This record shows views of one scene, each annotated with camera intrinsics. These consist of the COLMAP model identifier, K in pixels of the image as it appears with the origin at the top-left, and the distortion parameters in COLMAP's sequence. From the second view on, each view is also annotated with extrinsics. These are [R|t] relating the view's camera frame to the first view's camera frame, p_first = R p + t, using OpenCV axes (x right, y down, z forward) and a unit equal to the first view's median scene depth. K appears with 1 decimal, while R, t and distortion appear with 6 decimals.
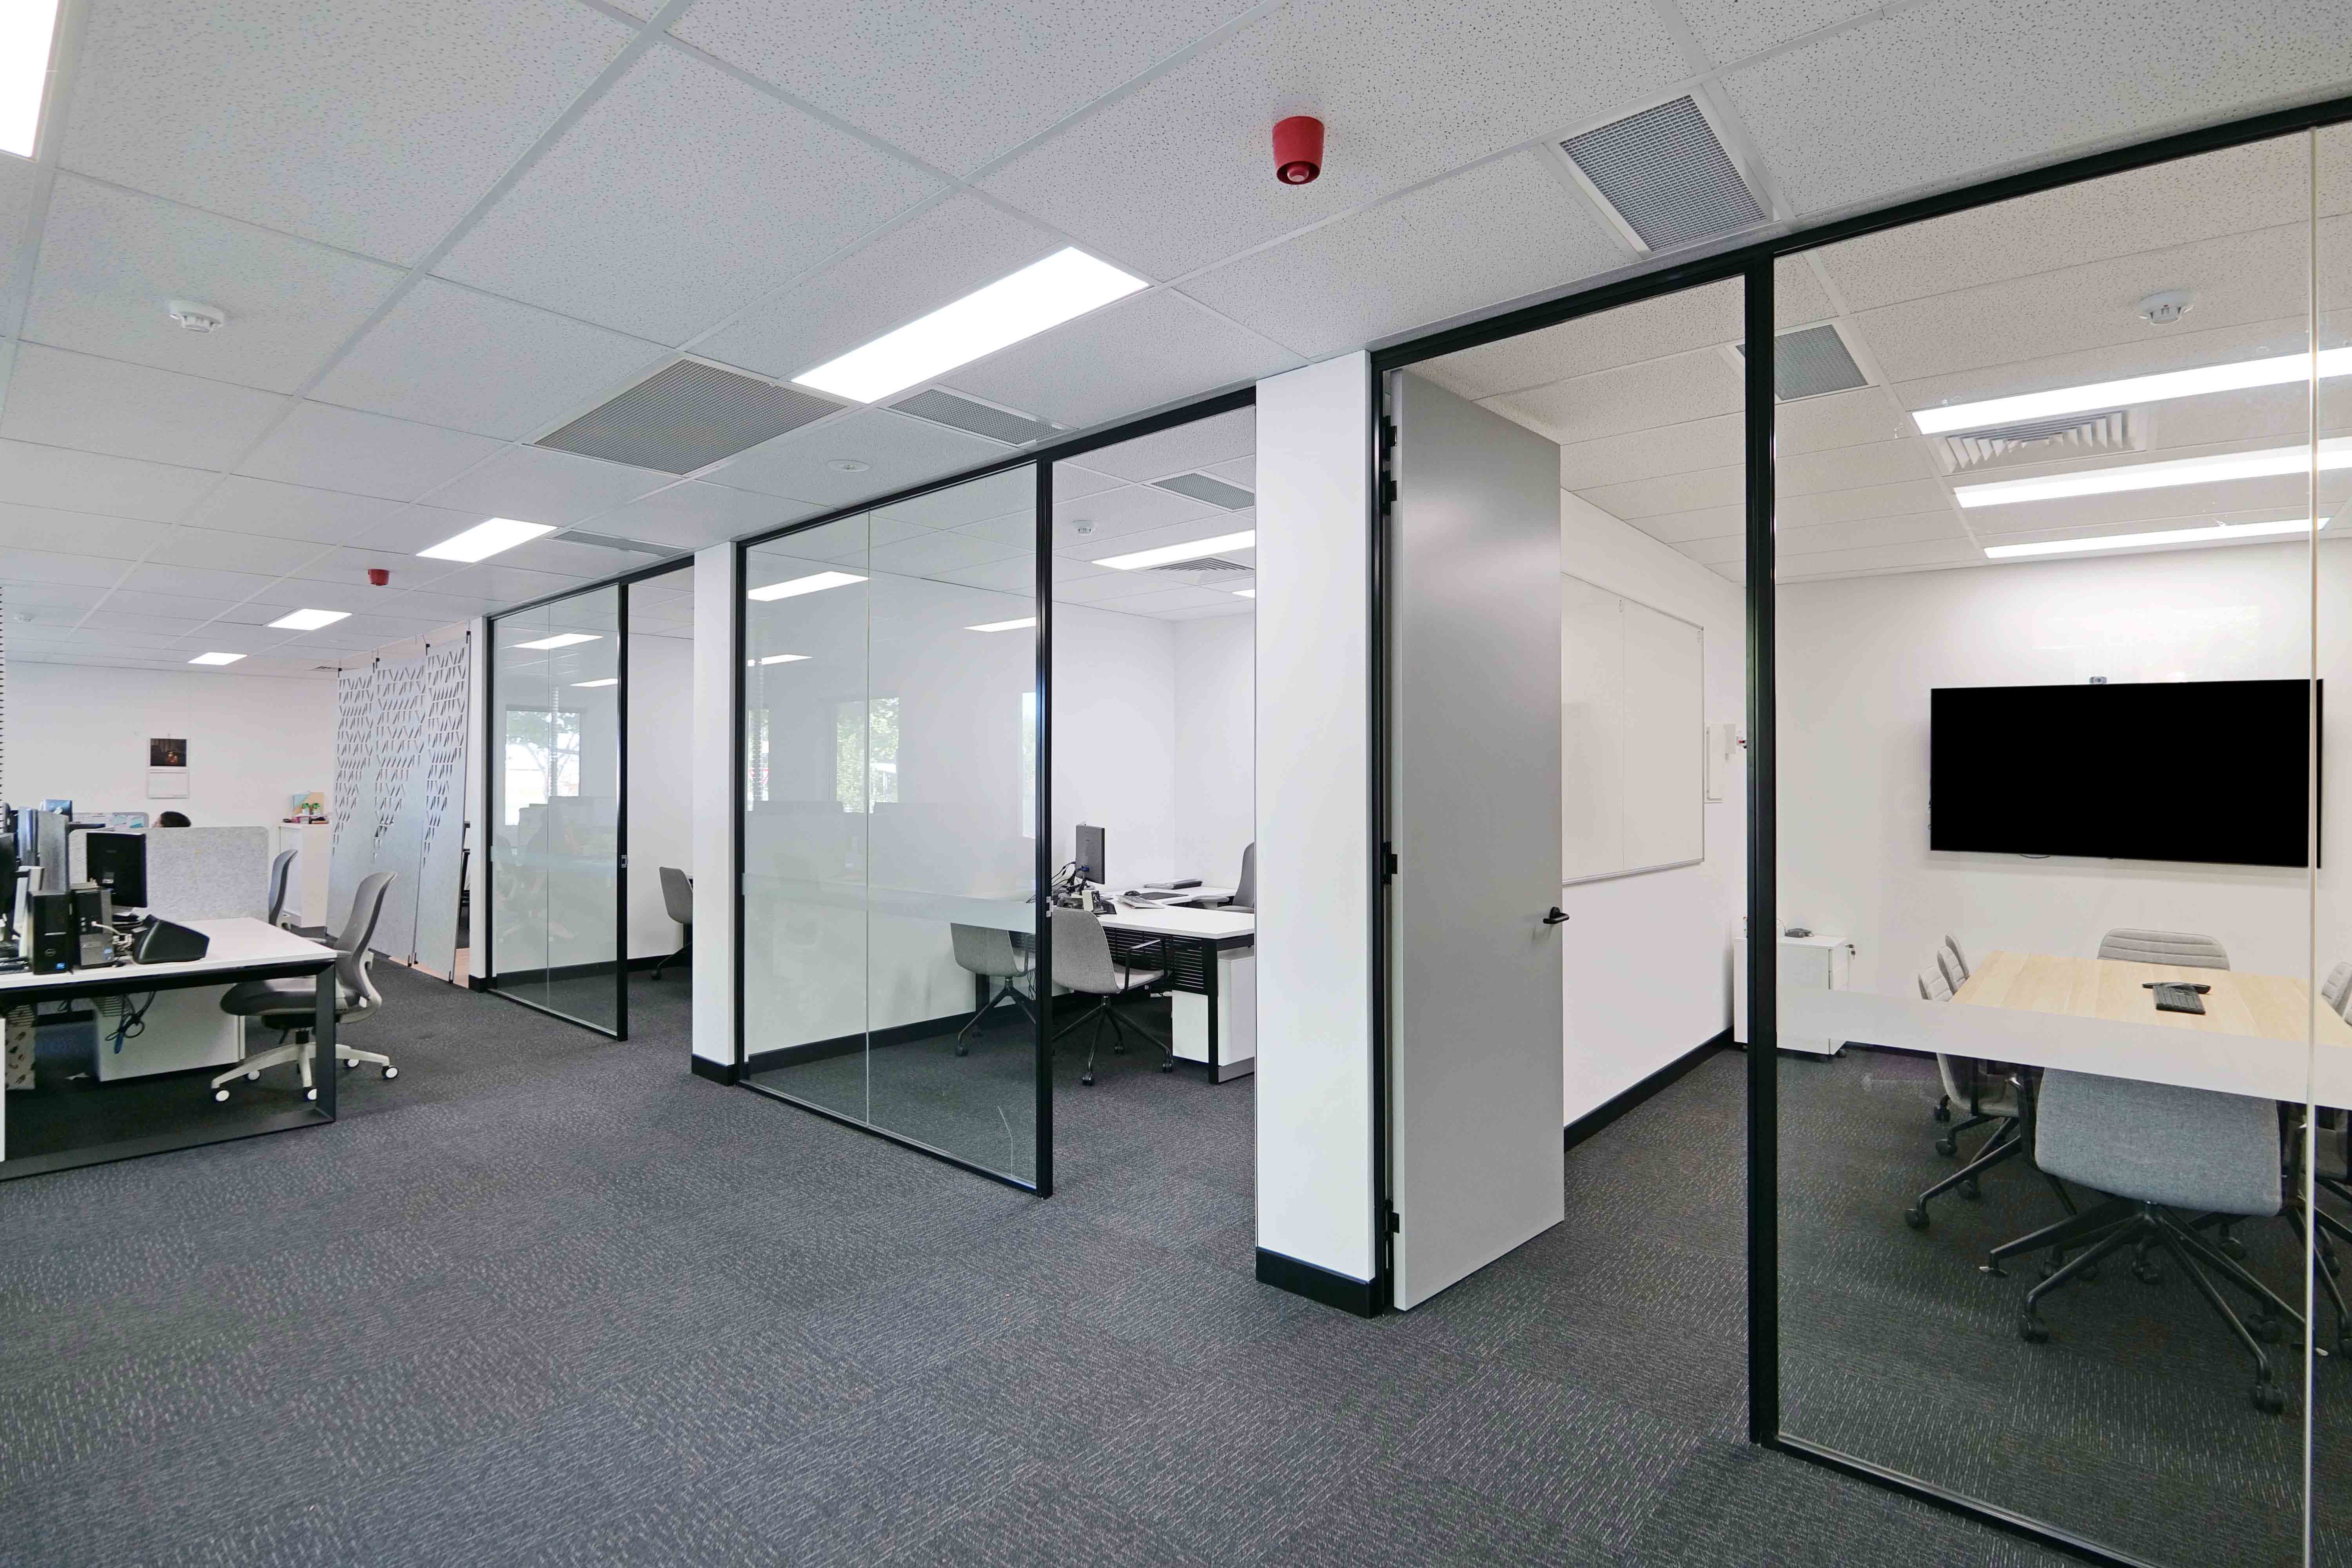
lens RADIAL K [[1104.3, 0, 1170.7], [0, 1104.3, 784.9], [0, 0, 1]] dist [-0.017793, -0.000376]
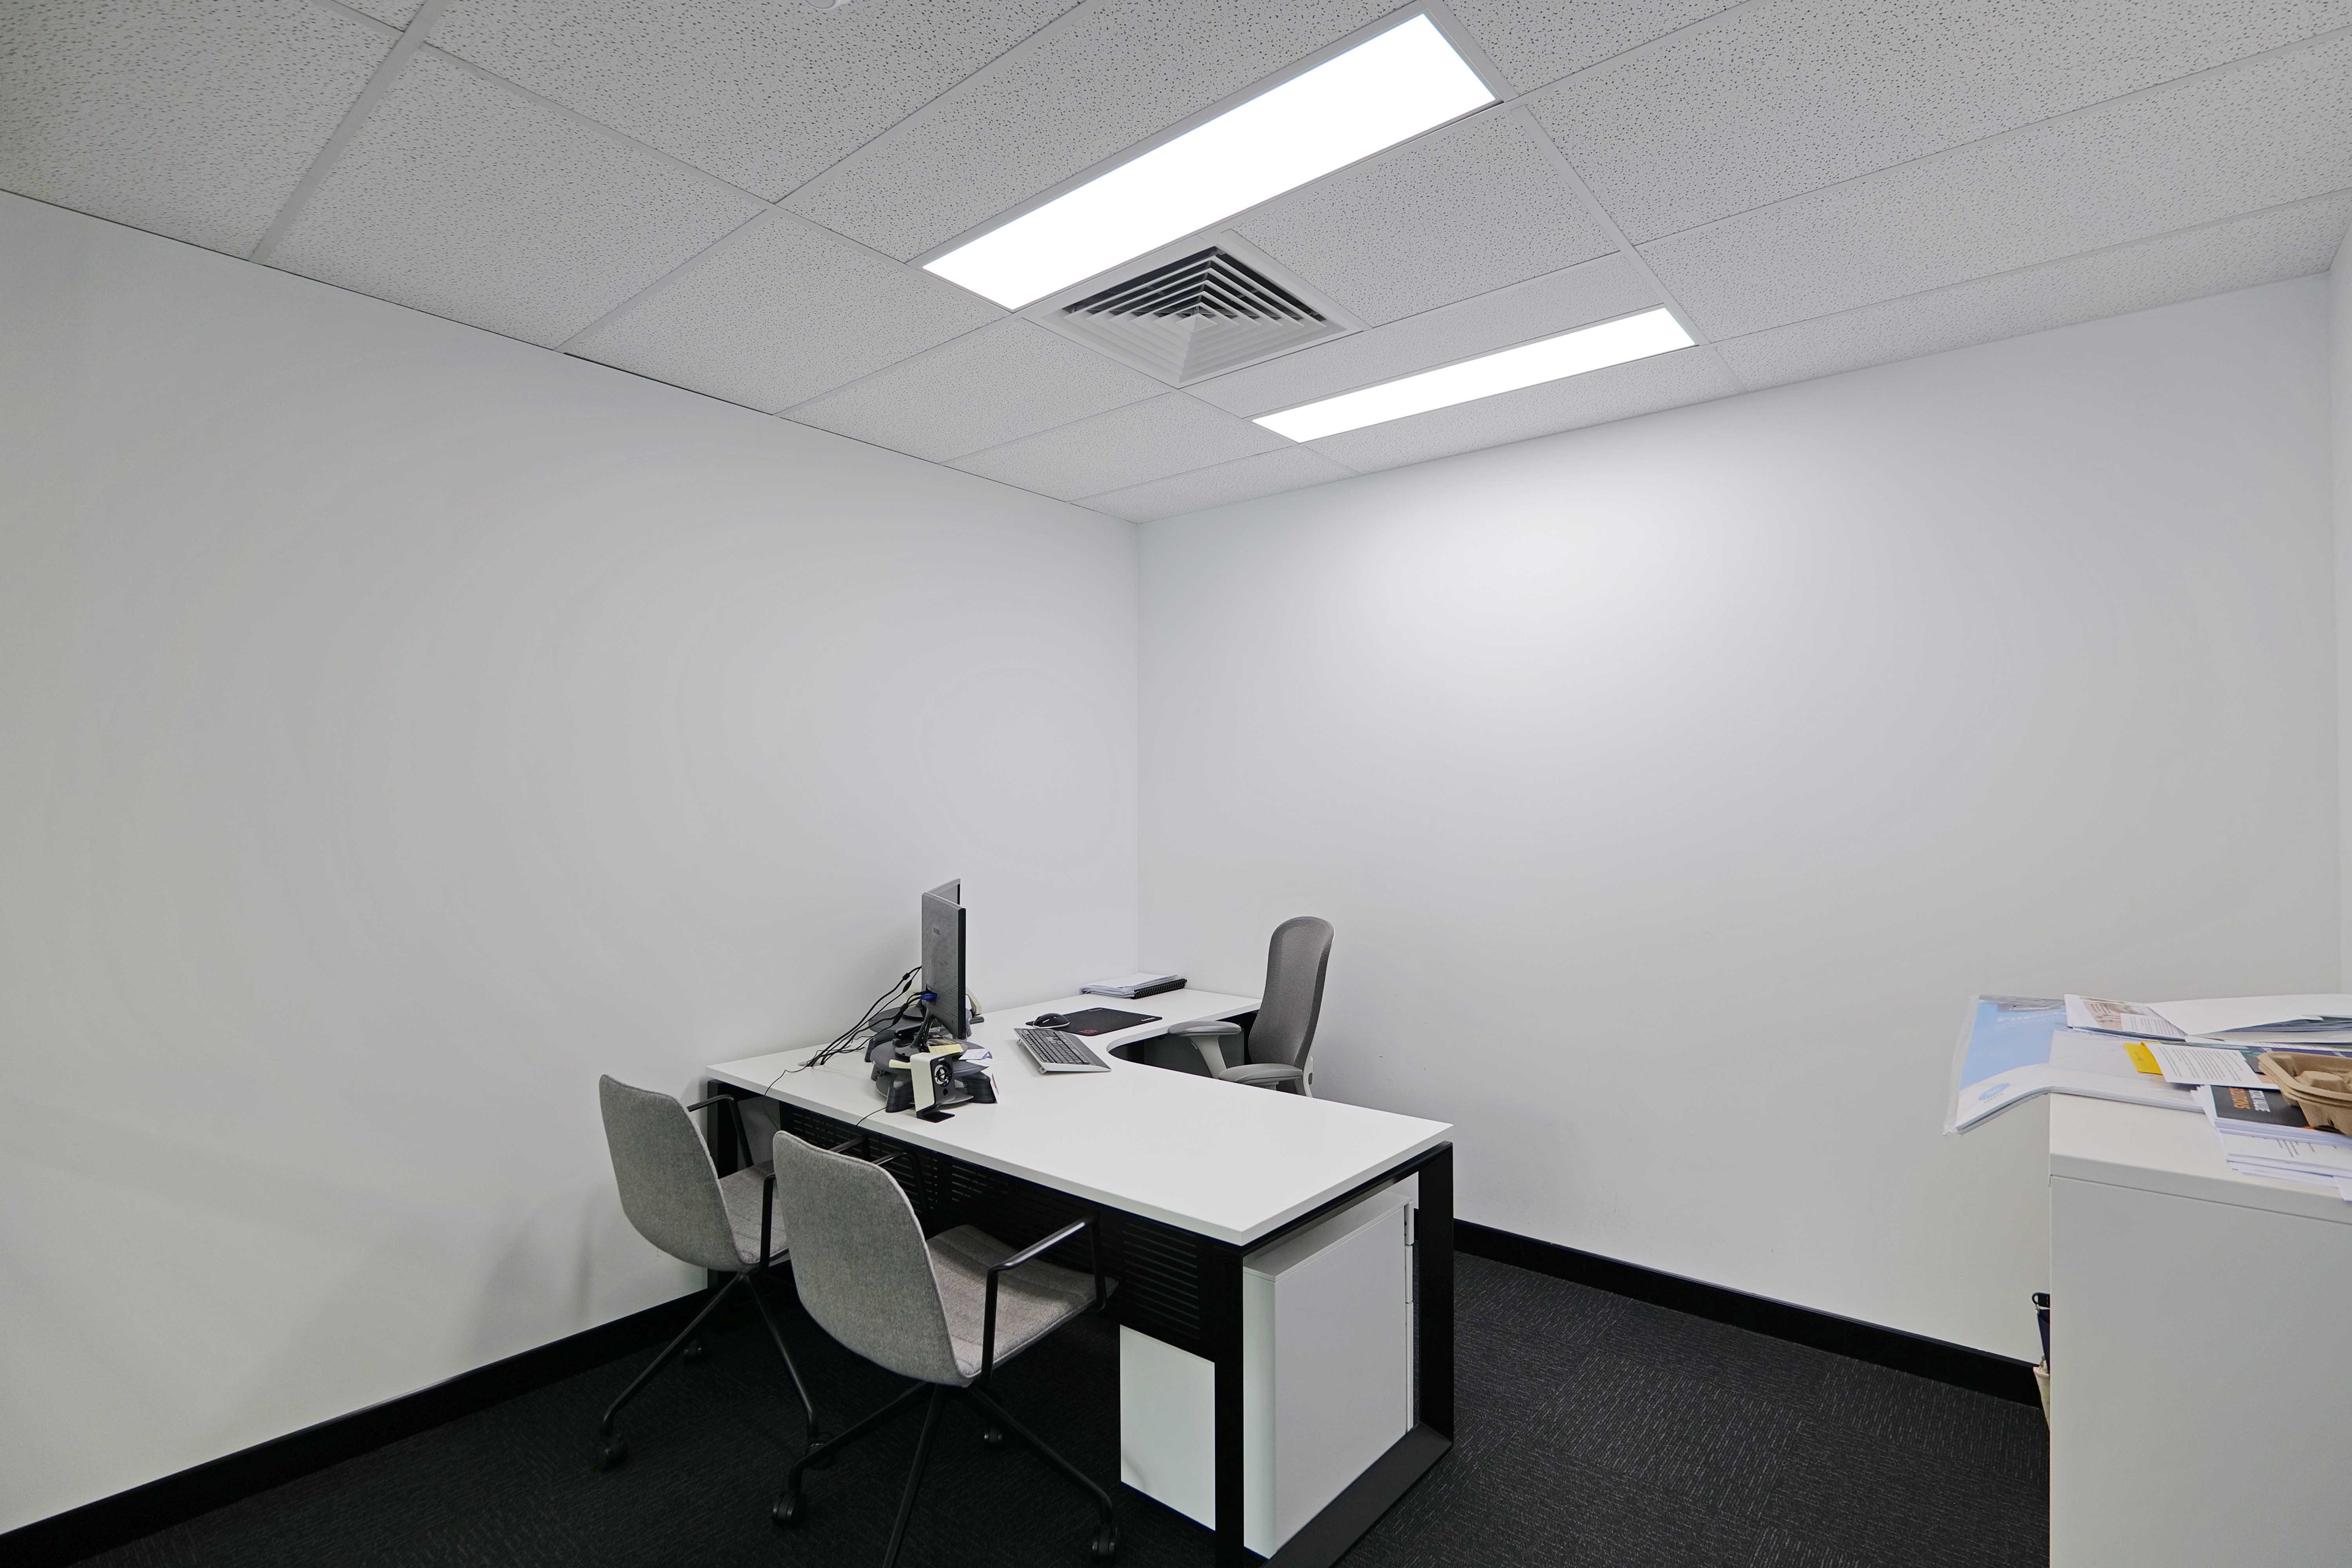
lens RADIAL K [[1104.3, 0, 1173.5], [0, 1104.3, 792.7], [0, 0, 1]] dist [-0.017793, -0.000376]
pose [[0.999629, -0.002161, 0.027157, 0.009847], [0.002713, 0.999790, -0.020330, 0.003399], [-0.027107, 0.020396, 0.999424, 0.617197]]
